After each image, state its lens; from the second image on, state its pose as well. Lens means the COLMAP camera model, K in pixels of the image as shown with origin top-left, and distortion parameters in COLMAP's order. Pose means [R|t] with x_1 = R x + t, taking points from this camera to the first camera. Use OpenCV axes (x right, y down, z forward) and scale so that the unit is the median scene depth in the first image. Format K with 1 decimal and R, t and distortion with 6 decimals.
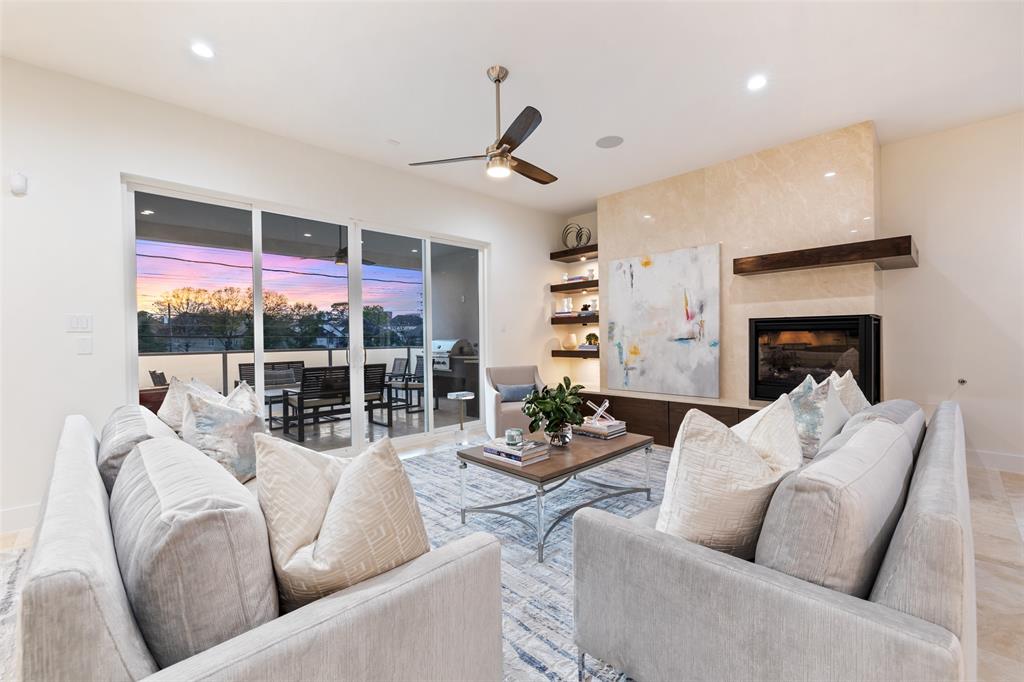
lens RADIAL K [[429.5, 0, 508.8], [0, 429.5, 339.2], [0, 0, 1]] dist [0.001961, -0.000228]
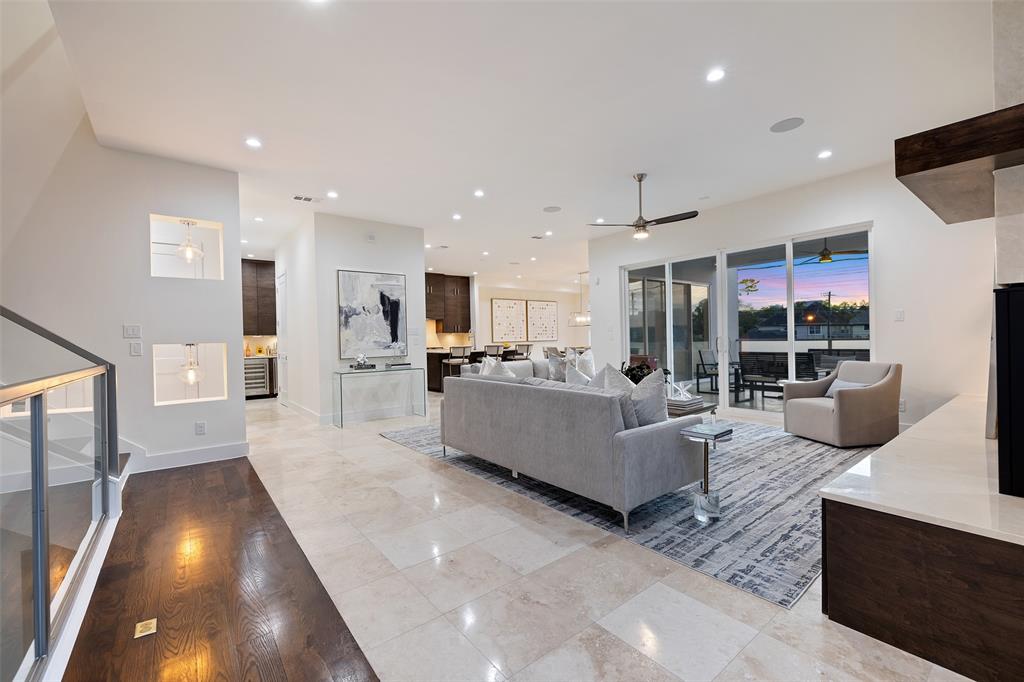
lens RADIAL K [[429.5, 0, 519.8], [0, 429.5, 339.4], [0, 0, 1]] dist [0.001961, -0.000228]
pose [[-0.093709, 0.016335, -0.995466, 0.898399], [0.018757, 0.999717, 0.014639, -0.008069], [0.995423, -0.017300, -0.093989, 0.360417]]
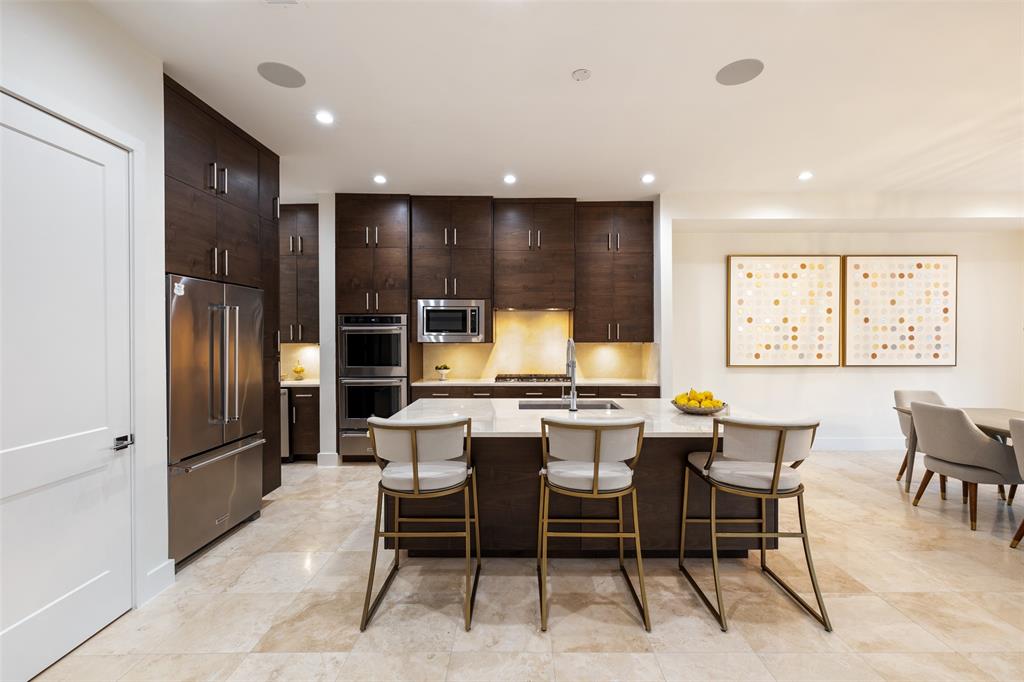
lens RADIAL K [[429.5, 0, 528.2], [0, 429.5, 338.5], [0, 0, 1]] dist [0.001961, -0.000228]
pose [[-0.689816, 0.016350, -0.723800, -0.472834], [0.007220, 0.999851, 0.015705, -0.038247], [0.723949, 0.005607, -0.689831, 0.316974]]
